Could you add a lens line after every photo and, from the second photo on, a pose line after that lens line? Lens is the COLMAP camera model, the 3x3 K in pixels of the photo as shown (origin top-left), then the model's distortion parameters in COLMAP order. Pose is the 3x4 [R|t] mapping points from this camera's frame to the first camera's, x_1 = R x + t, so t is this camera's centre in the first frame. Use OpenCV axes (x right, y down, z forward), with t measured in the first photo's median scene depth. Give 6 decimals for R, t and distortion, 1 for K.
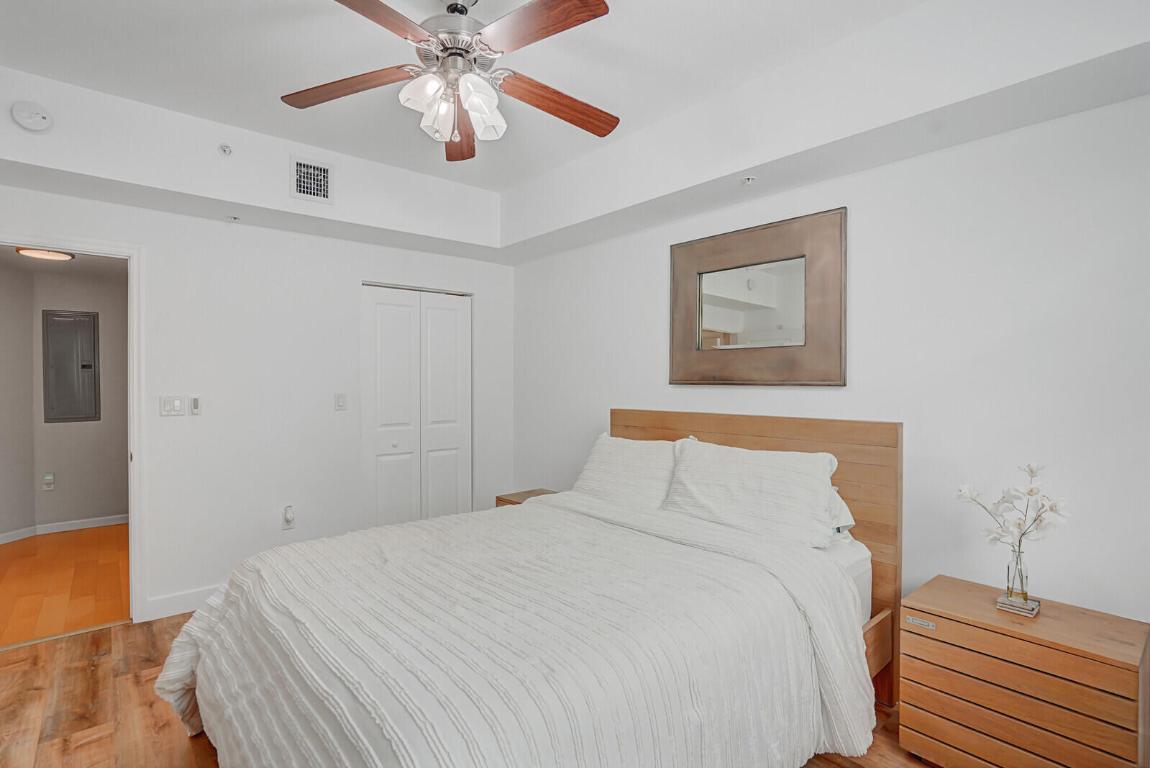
lens RADIAL K [[565.9, 0, 575.0], [0, 565.9, 384.0], [0, 0, 1]] dist [-0.002220, 0.000672]
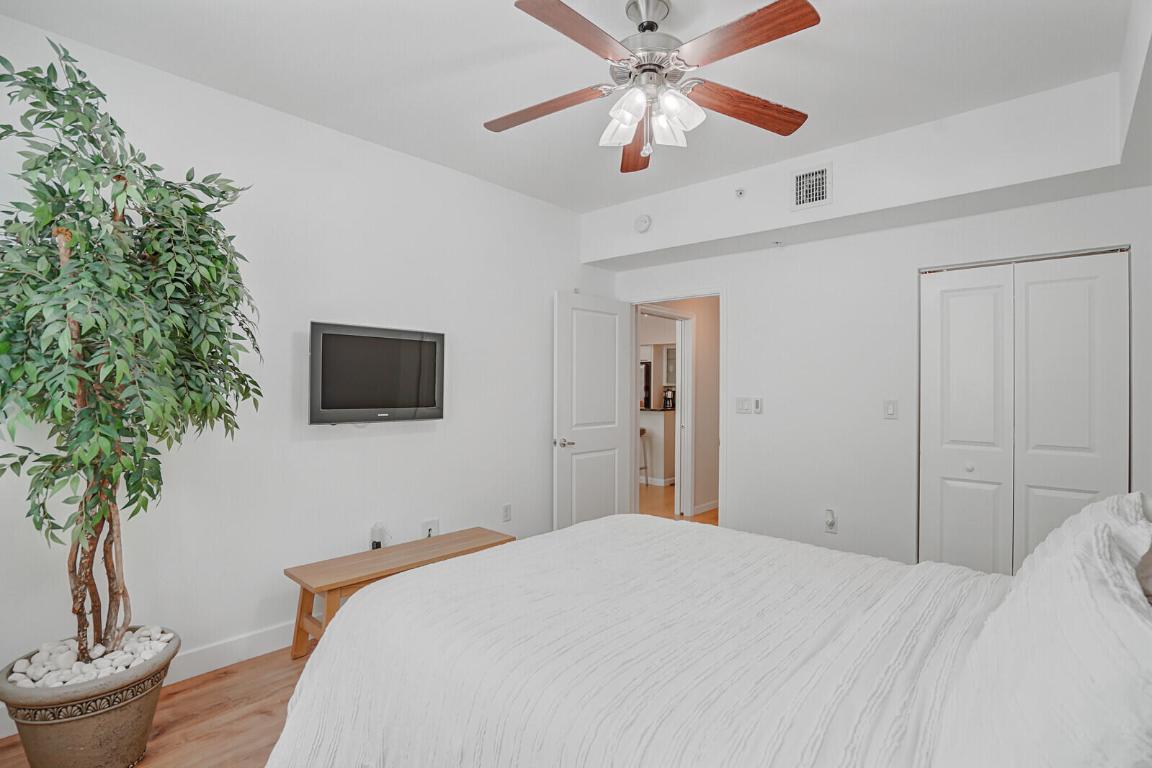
lens RADIAL K [[566.9, 0, 576.0], [0, 566.9, 384.0], [0, 0, 1]] dist [-0.002220, 0.000672]
pose [[0.133207, 0.001499, -0.991087, 0.521863], [-0.010769, 0.999942, 0.000065, -0.004525], [0.991030, 0.010665, 0.133216, 0.487363]]
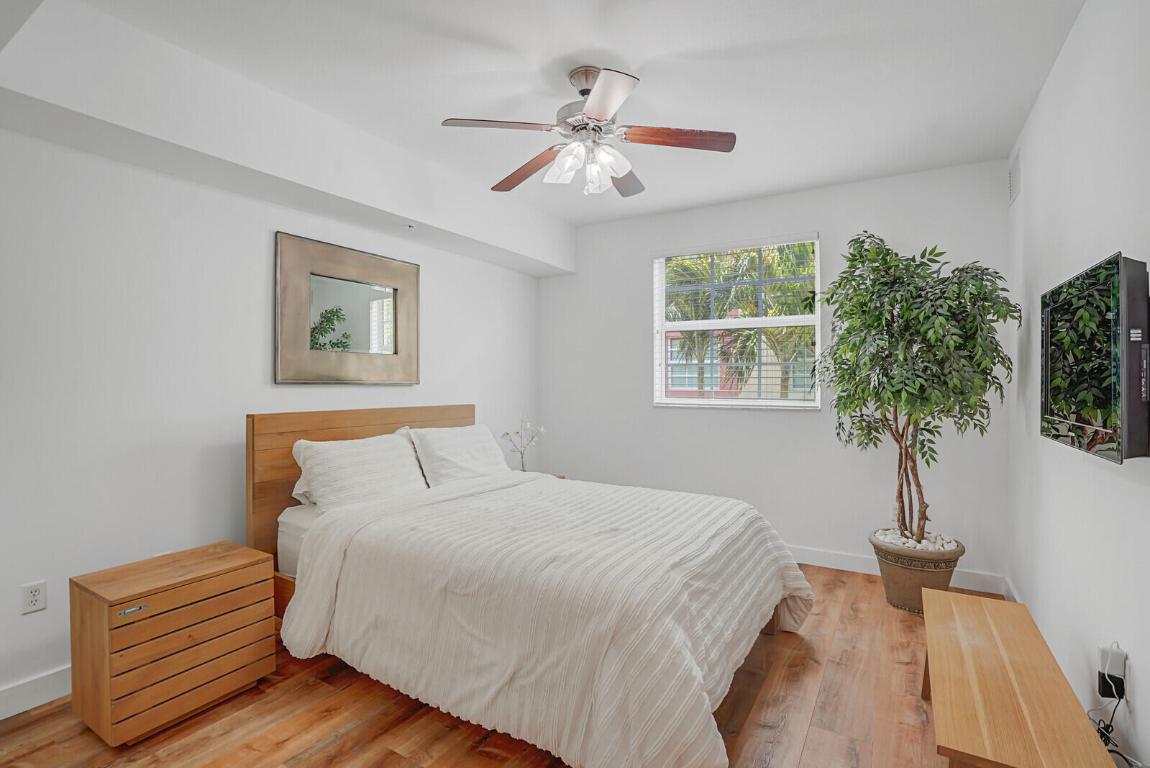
lens RADIAL K [[554.0, 0, 578.6], [0, 554.0, 389.5], [0, 0, 1]] dist [0.013121, 0.000147]
pose [[-0.324535, -0.014559, 0.945762, -0.881239], [0.004867, 0.999843, 0.017062, -0.004165], [-0.945861, 0.010141, -0.324413, 0.894994]]
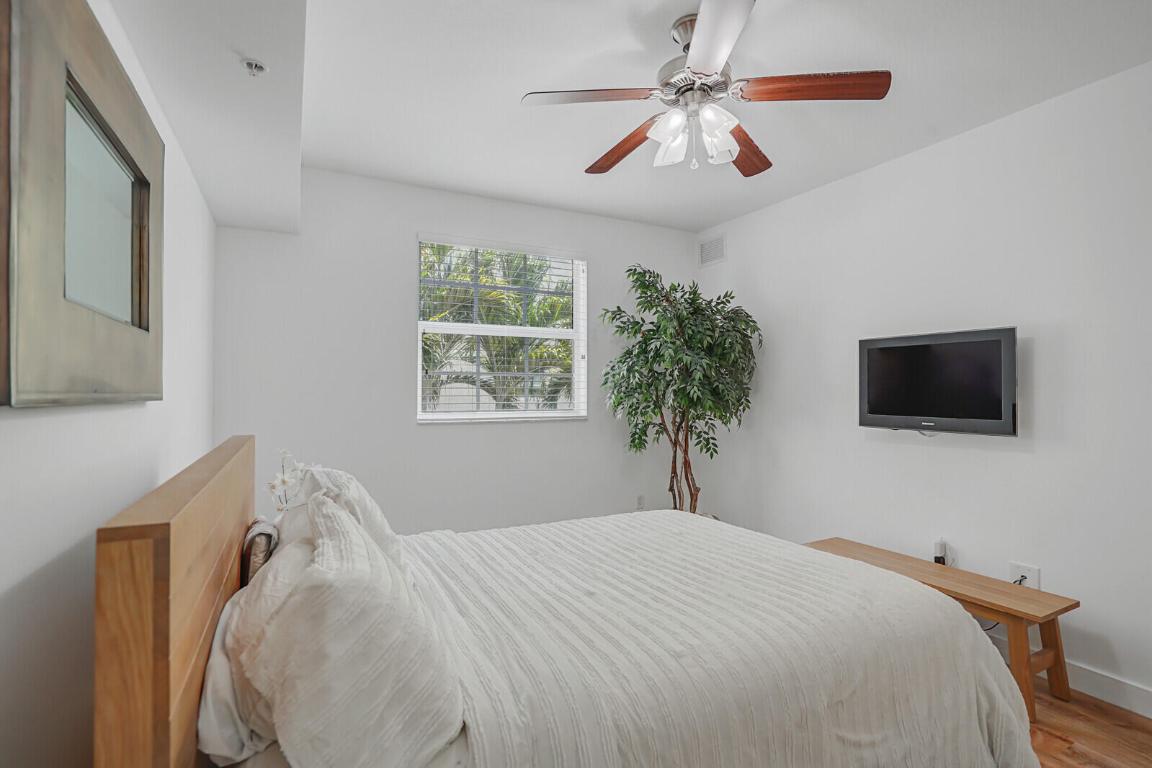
lens RADIAL K [[566.9, 0, 576.0], [0, 566.9, 384.0], [0, 0, 1]] dist [-0.002220, 0.000672]
pose [[-0.975050, 0.004190, 0.221948, -0.113837], [0.002783, 0.999974, -0.006650, -0.009517], [-0.221970, -0.005866, -0.975036, 1.329943]]
